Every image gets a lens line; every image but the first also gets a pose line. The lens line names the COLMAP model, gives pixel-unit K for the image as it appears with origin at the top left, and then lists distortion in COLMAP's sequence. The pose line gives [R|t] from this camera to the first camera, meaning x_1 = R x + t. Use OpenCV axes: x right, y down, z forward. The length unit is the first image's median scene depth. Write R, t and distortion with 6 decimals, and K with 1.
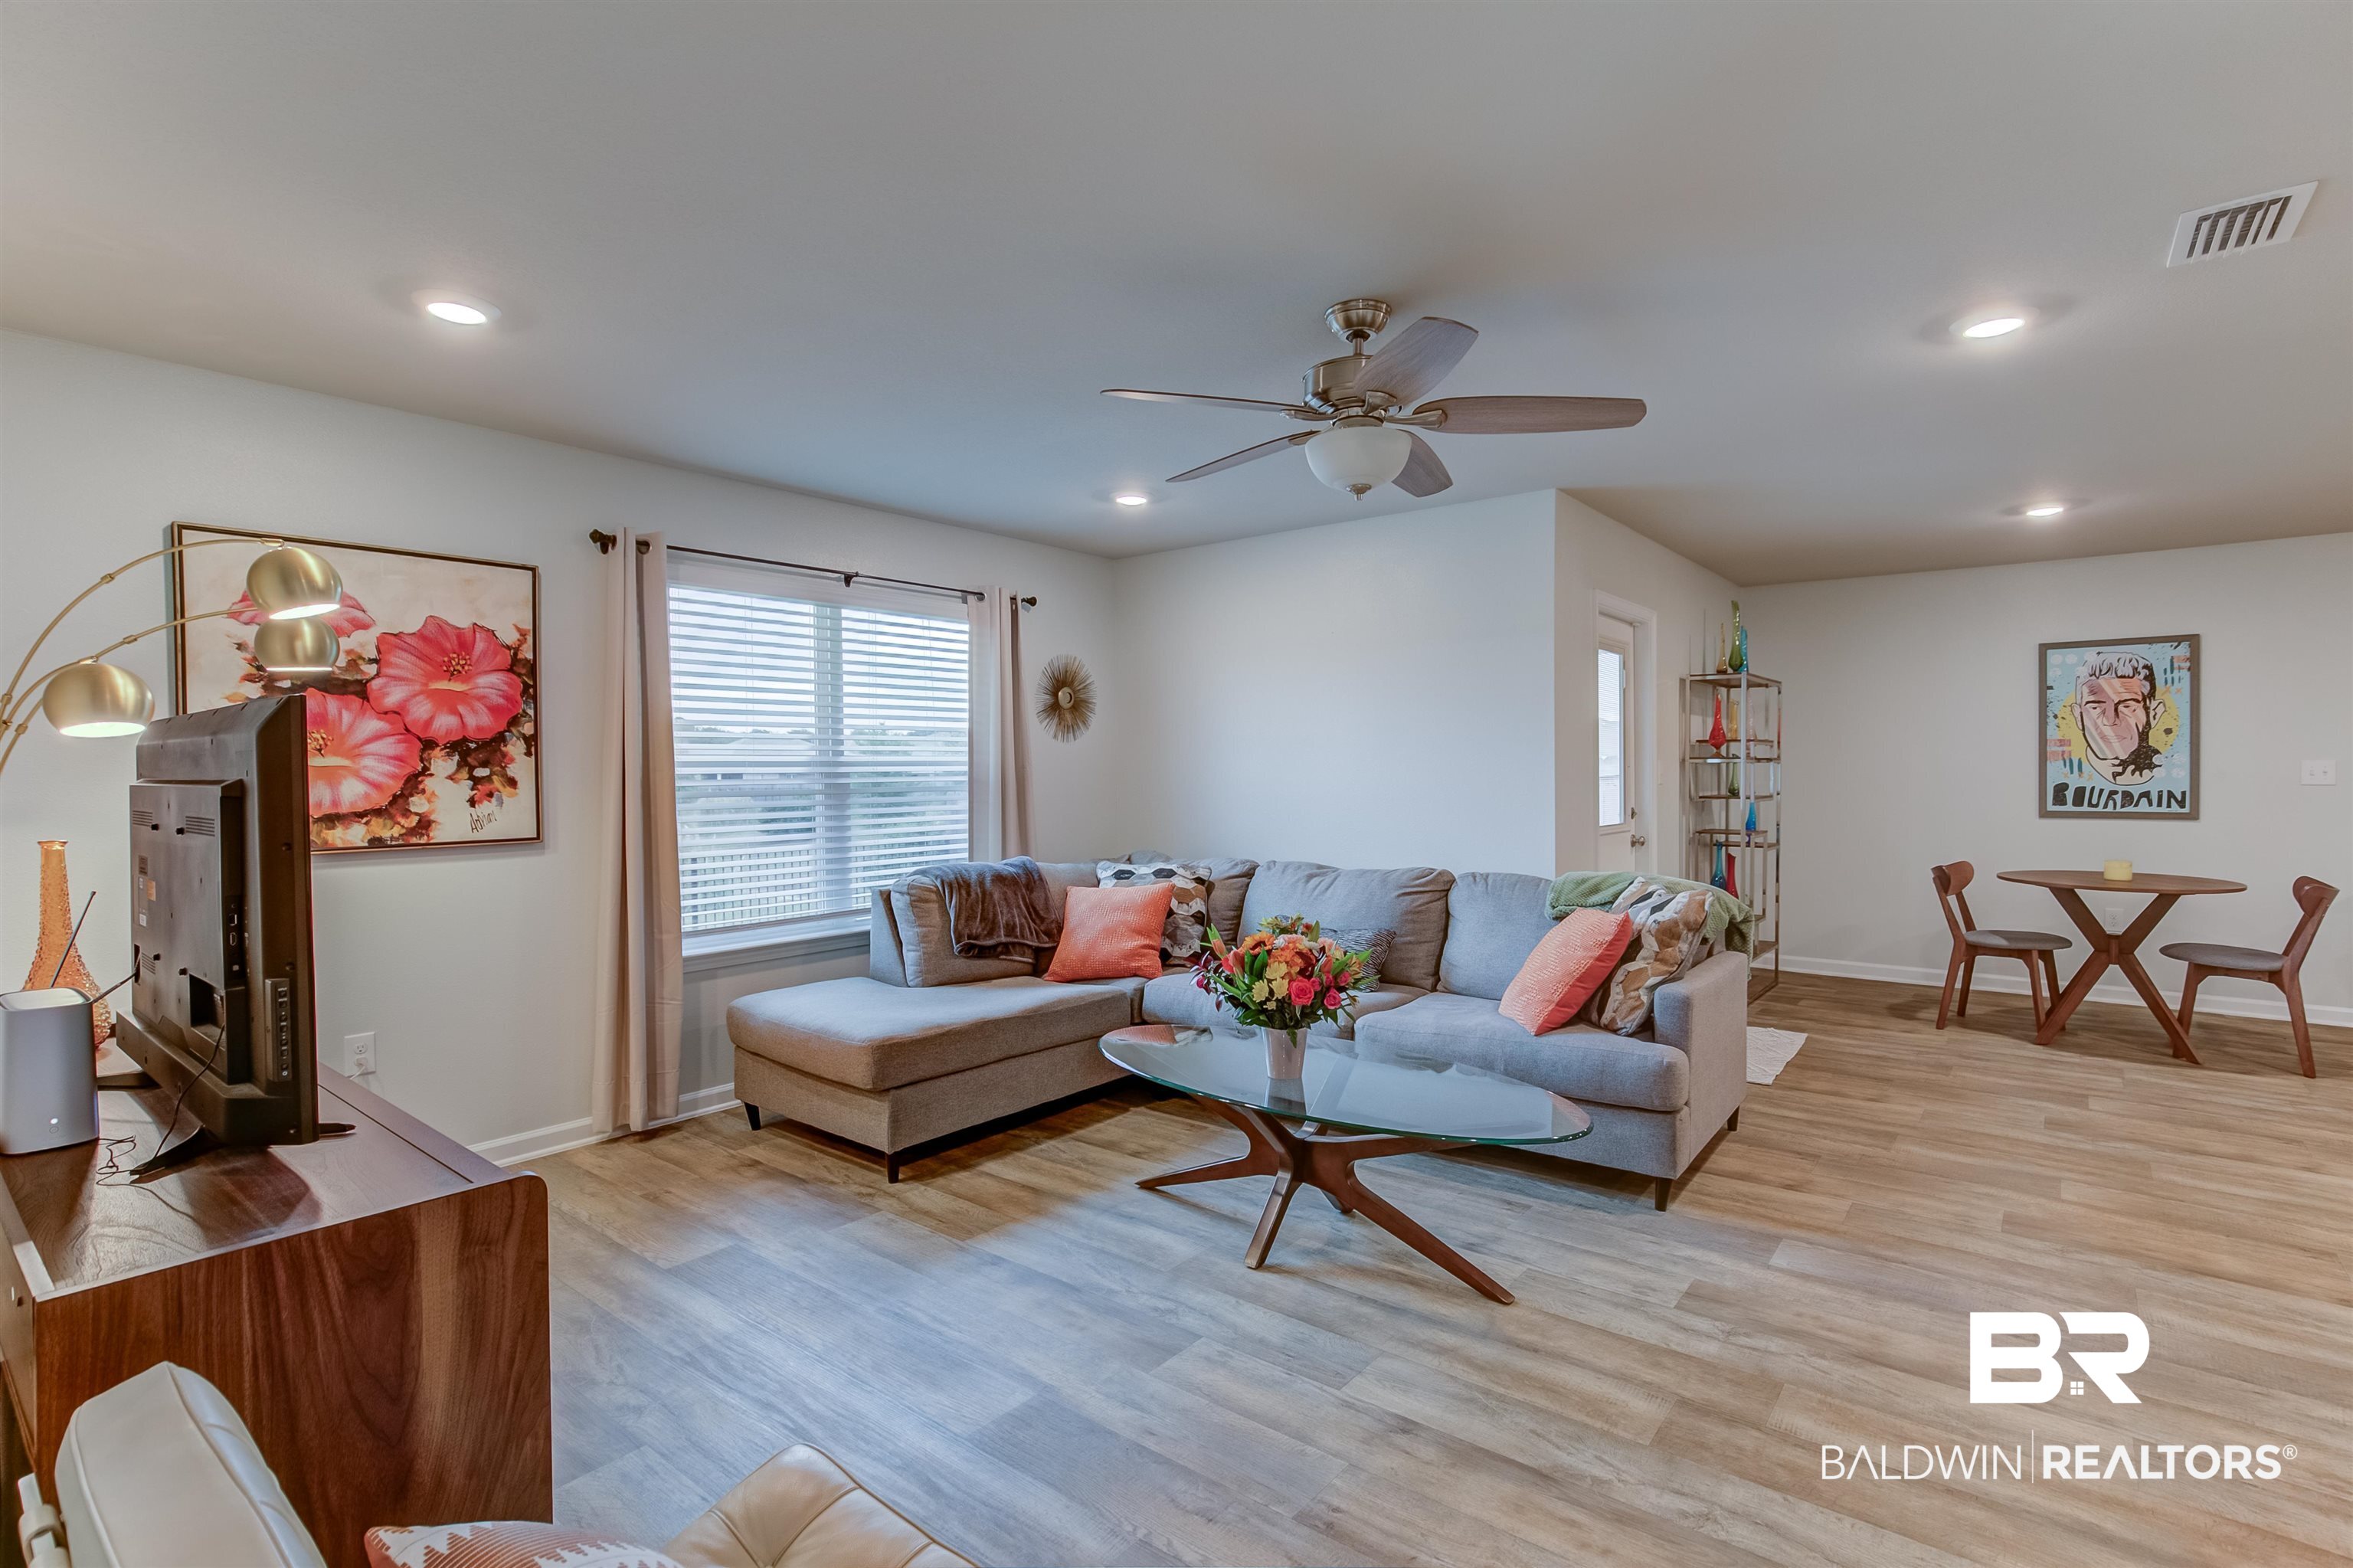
lens RADIAL K [[1115.4, 0, 1180.4], [0, 1115.4, 783.7], [0, 0, 1]] dist [-0.014457, 0.005849]
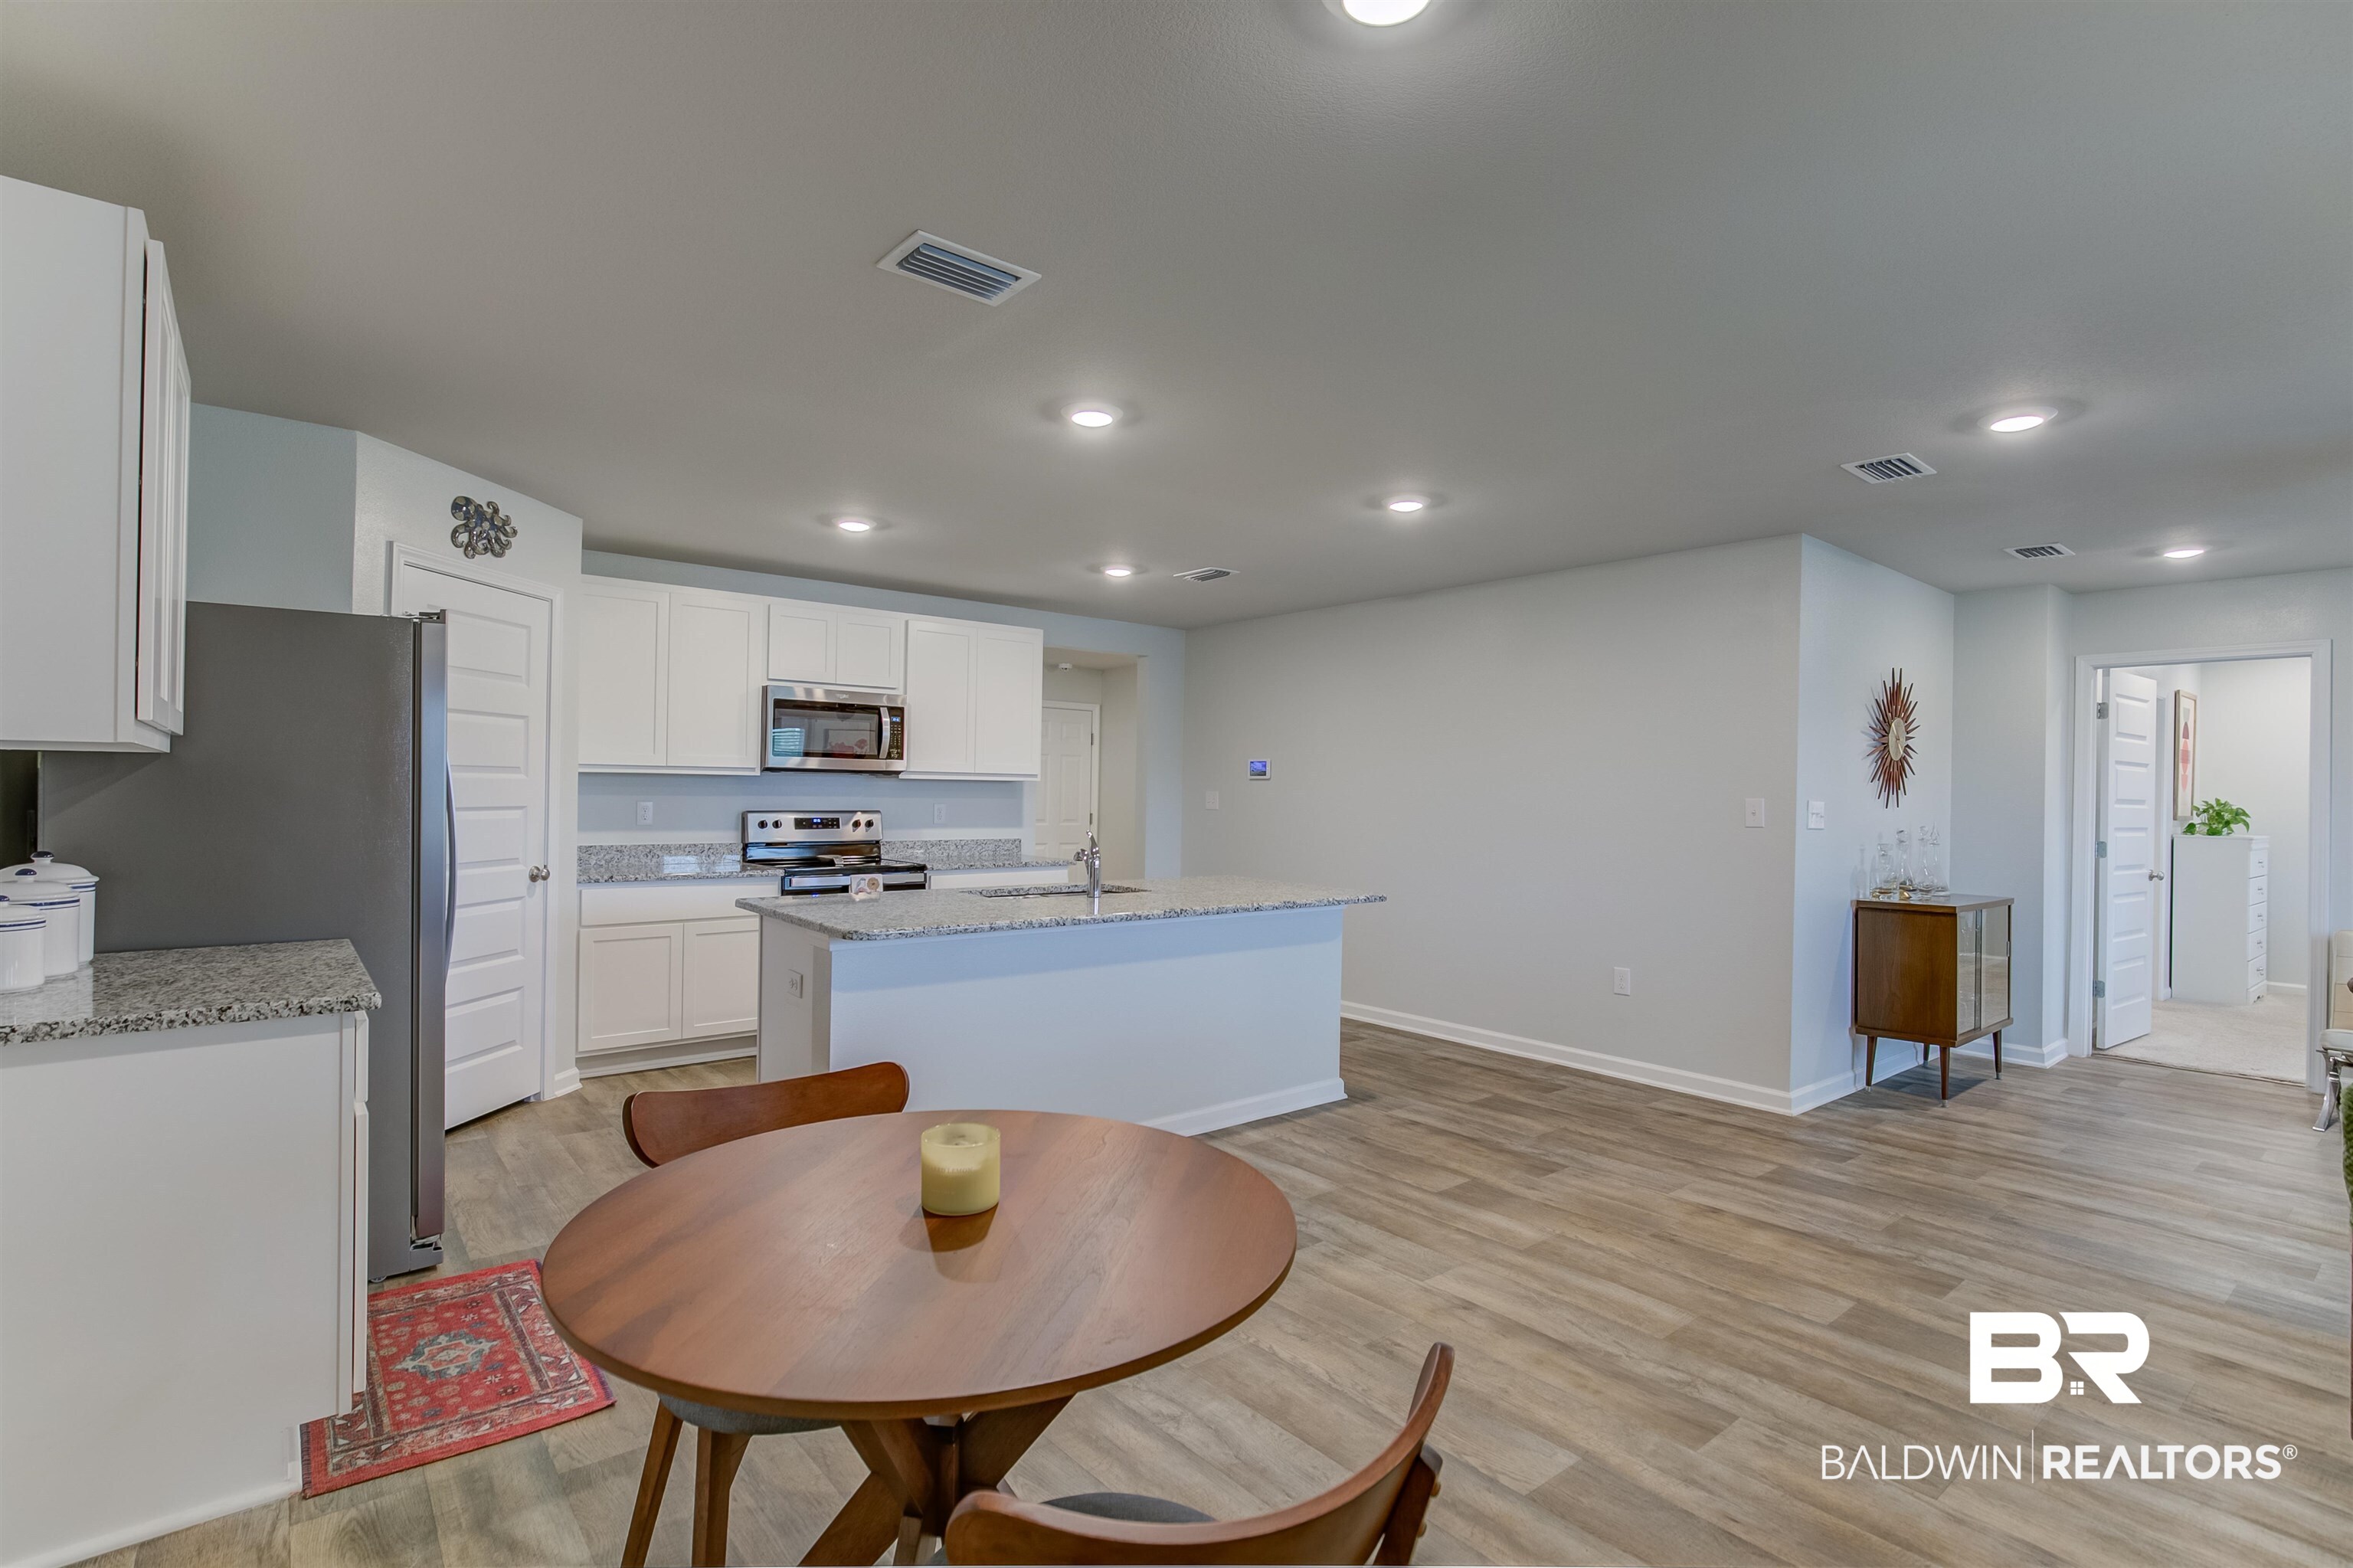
lens RADIAL K [[1115.4, 0, 1179.3], [0, 1115.4, 784.3], [0, 0, 1]] dist [-0.014457, 0.005849]
pose [[-0.977332, -0.013267, 0.211294, 0.941363], [-0.011190, 0.999877, 0.011023, -0.031978], [-0.211415, 0.008409, -0.977360, 1.624115]]
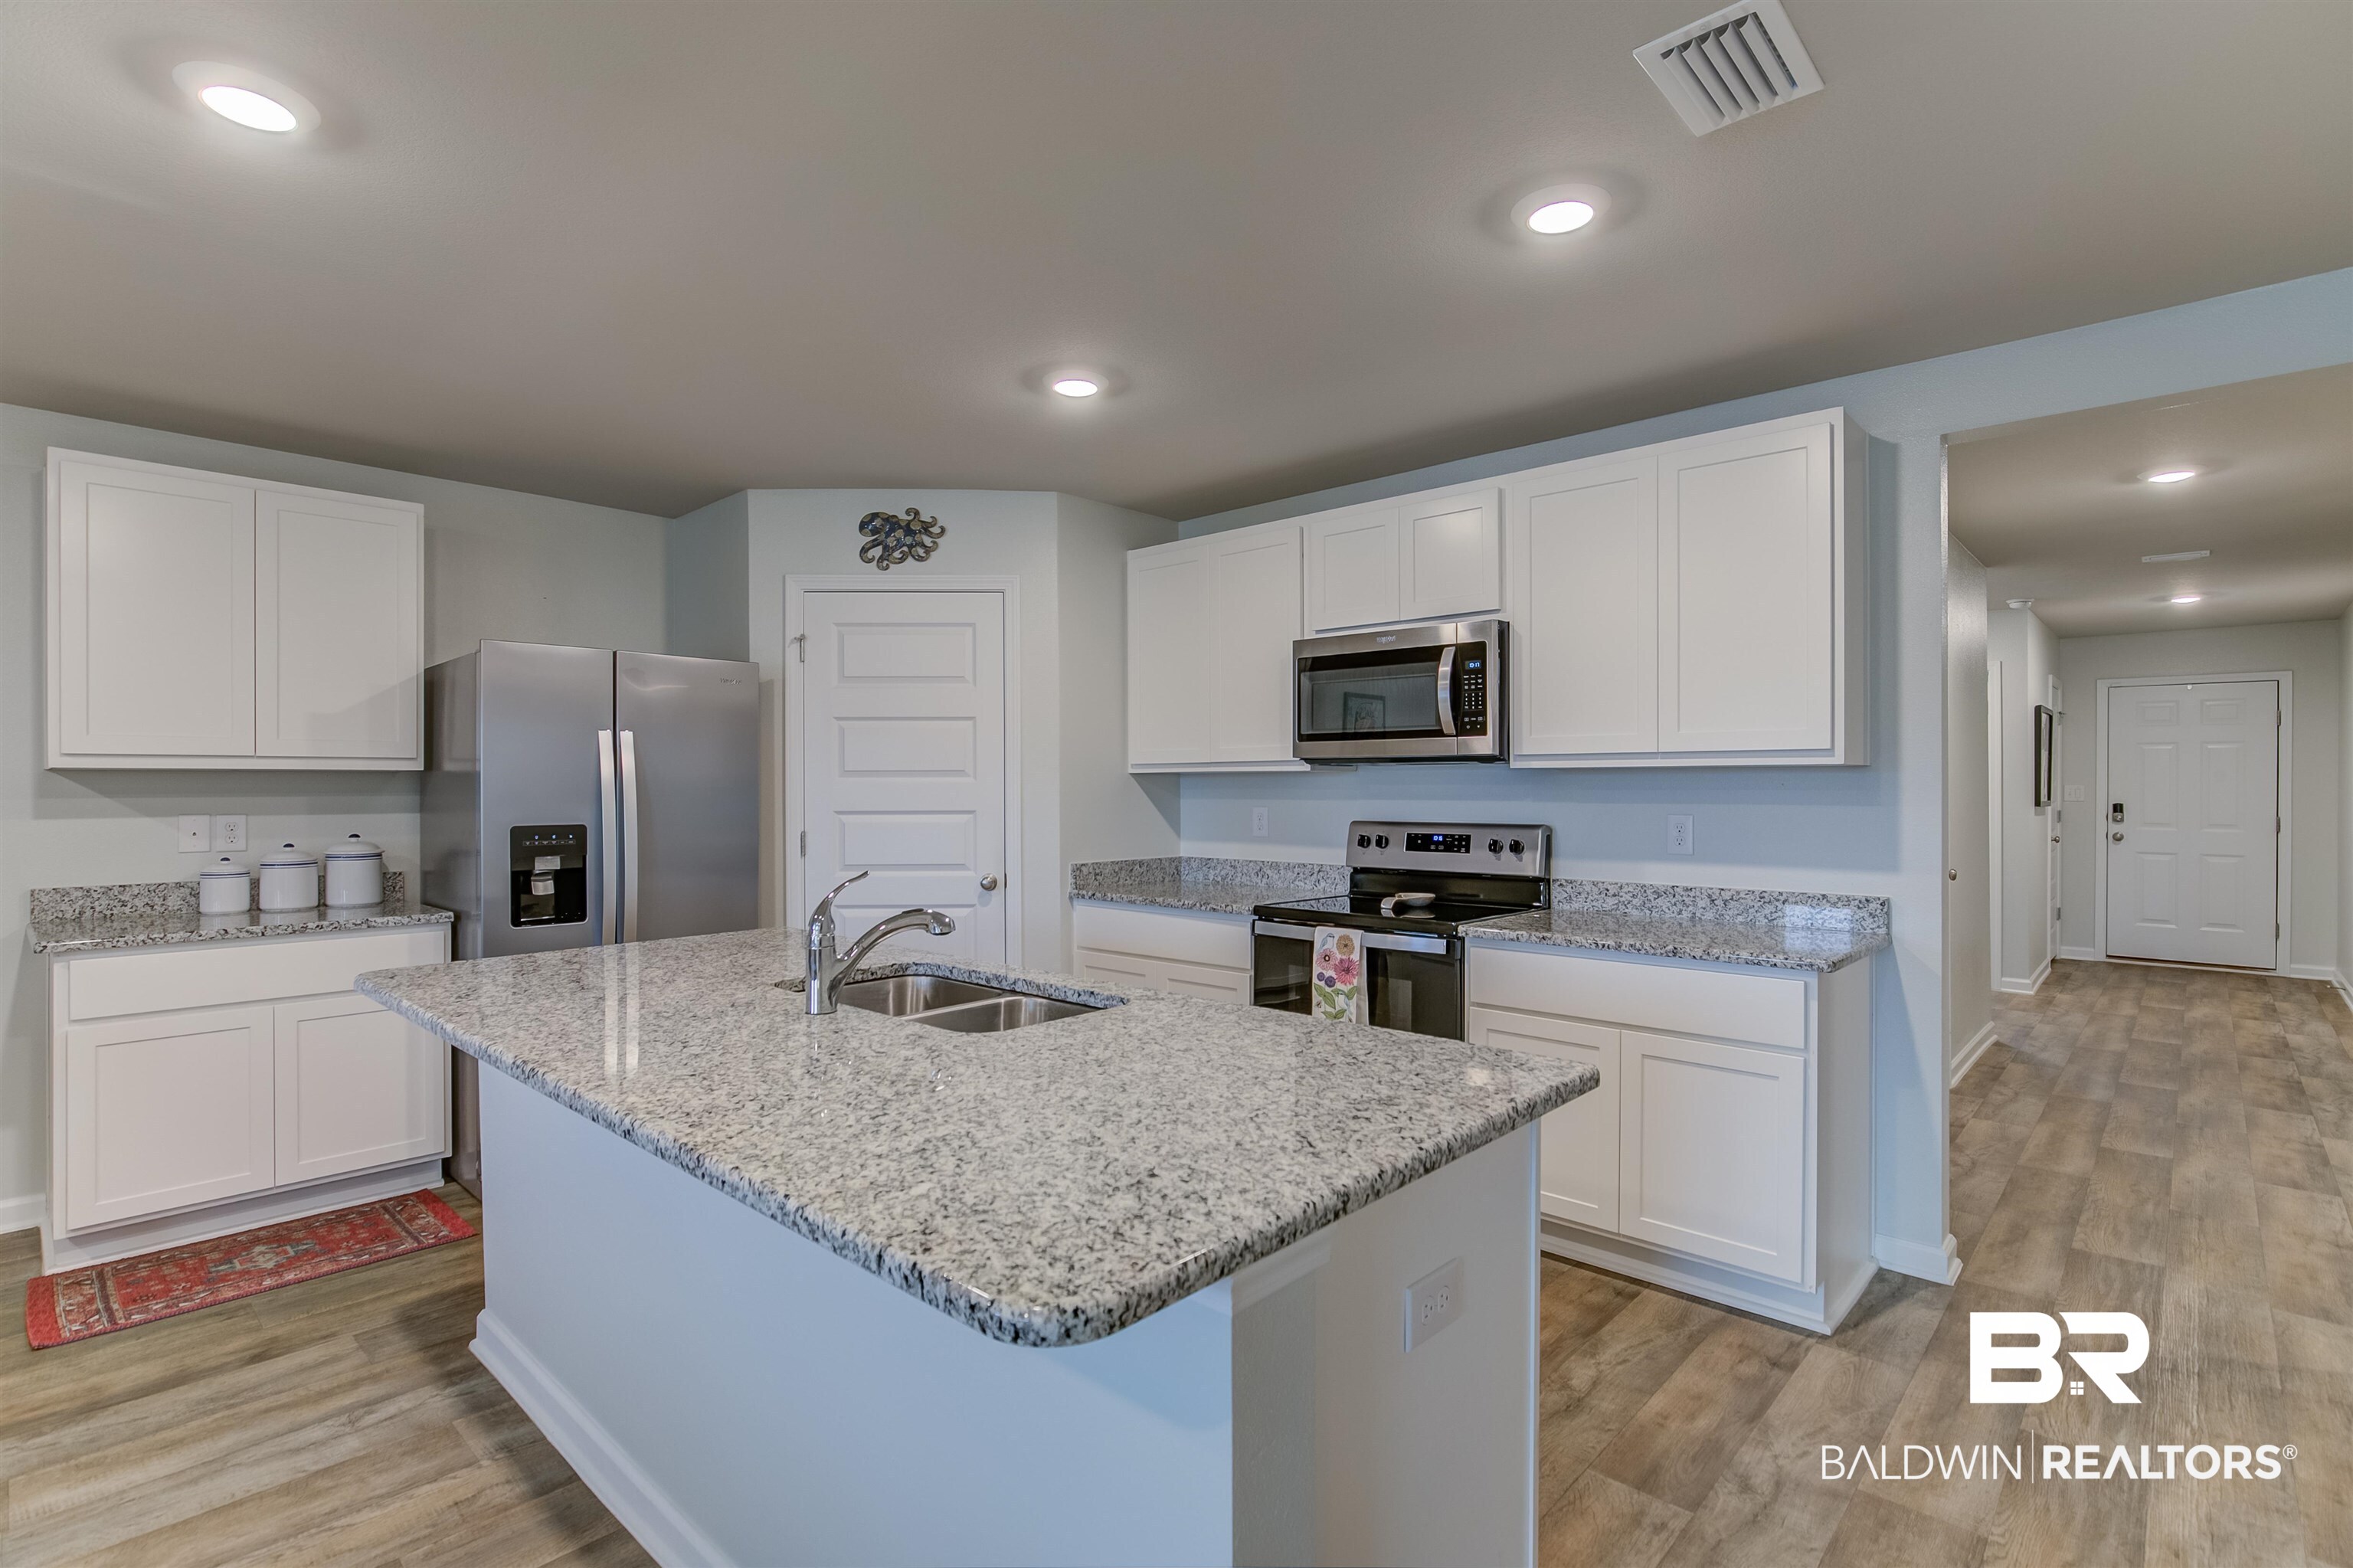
lens RADIAL K [[1115.4, 0, 1174.0], [0, 1115.4, 786.9], [0, 0, 1]] dist [-0.014457, 0.005849]
pose [[0.078228, 0.000529, 0.996935, 0.761580], [0.019300, 0.999812, -0.002045, -0.007509], [-0.996749, 0.019401, 0.078203, 0.397299]]
